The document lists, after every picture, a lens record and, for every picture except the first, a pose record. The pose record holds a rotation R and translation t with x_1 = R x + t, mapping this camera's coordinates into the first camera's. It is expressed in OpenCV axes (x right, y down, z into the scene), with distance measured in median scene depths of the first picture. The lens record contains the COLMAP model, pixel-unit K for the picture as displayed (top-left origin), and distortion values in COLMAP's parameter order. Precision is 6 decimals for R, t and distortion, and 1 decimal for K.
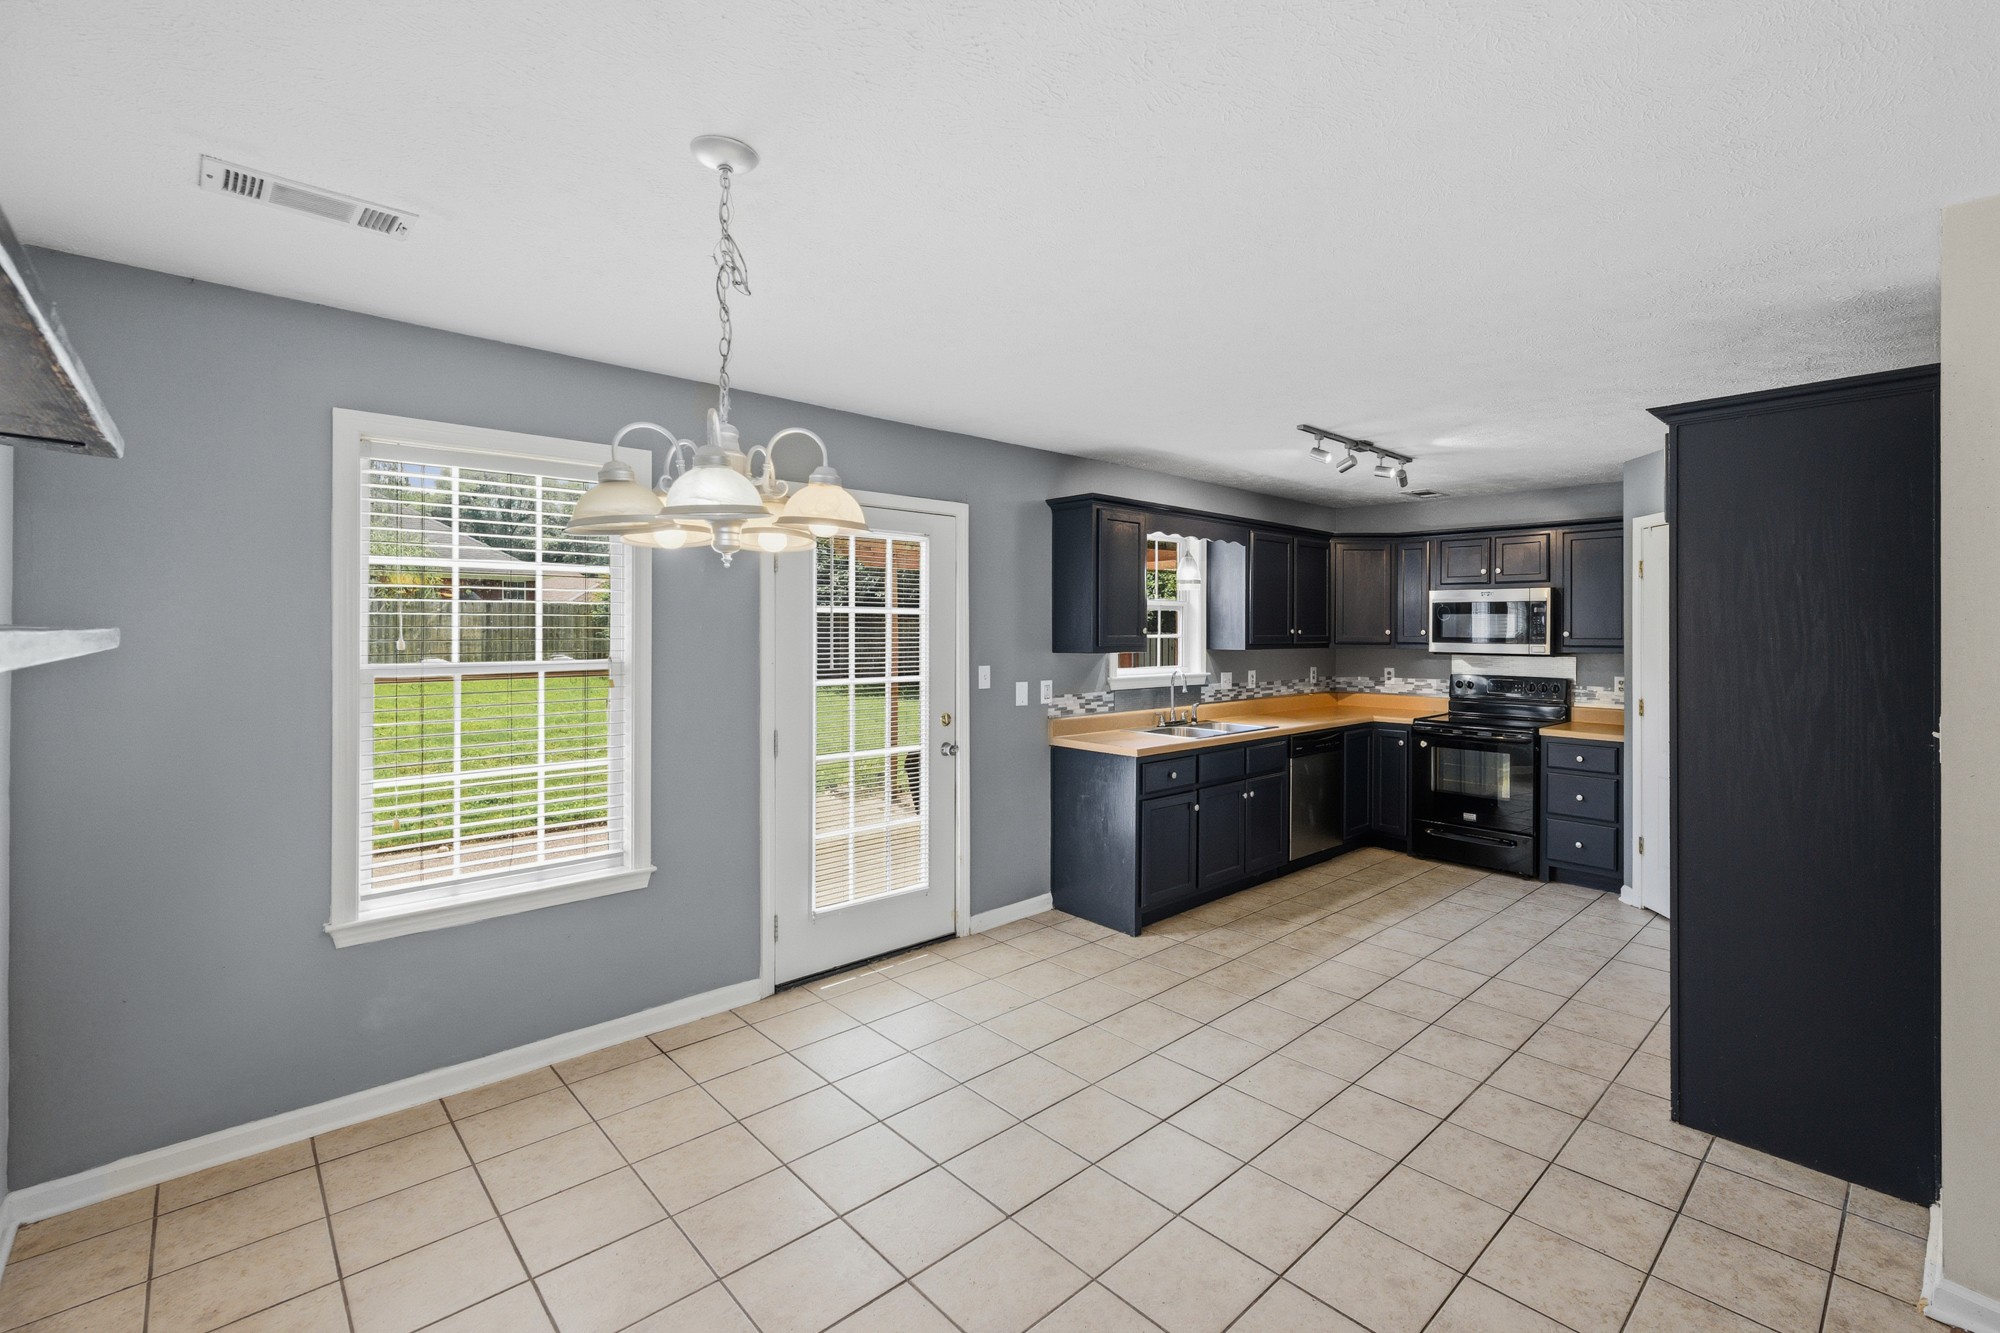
lens RADIAL K [[876.4, 0, 1092.1], [0, 876.4, 636.8], [0, 0, 1]] dist [0.001955, -0.000234]
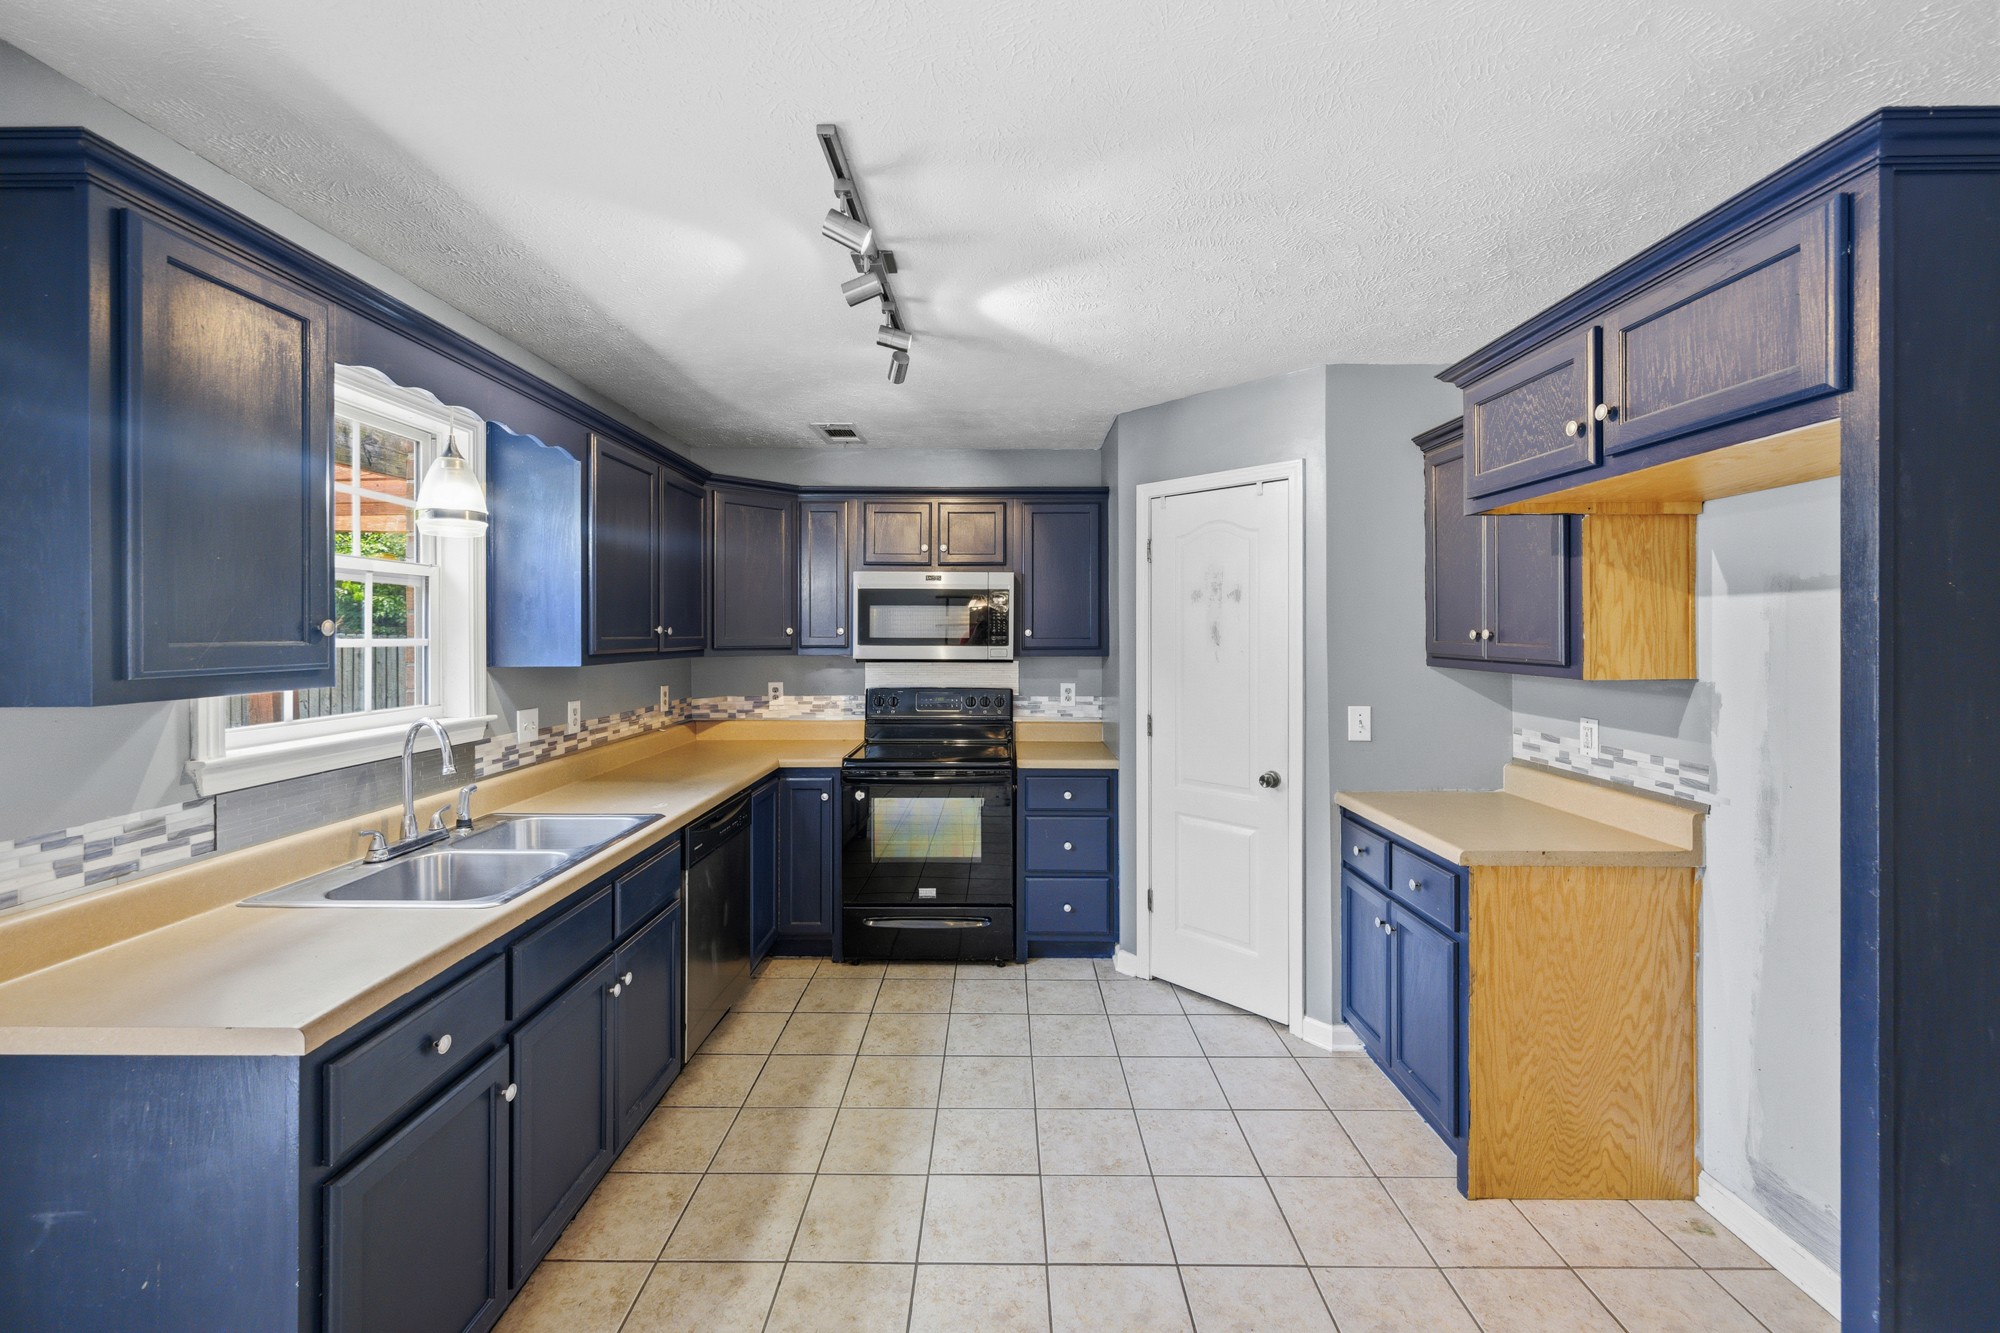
lens RADIAL K [[796.8, 0, 994.7], [0, 796.8, 630.3], [0, 0, 1]] dist [0.001369, -0.000269]
pose [[0.716647, -0.003105, 0.697429, 0.024401], [0.009431, 0.999942, -0.005238, -0.001391], [-0.697372, 0.010331, 0.716635, 0.504690]]
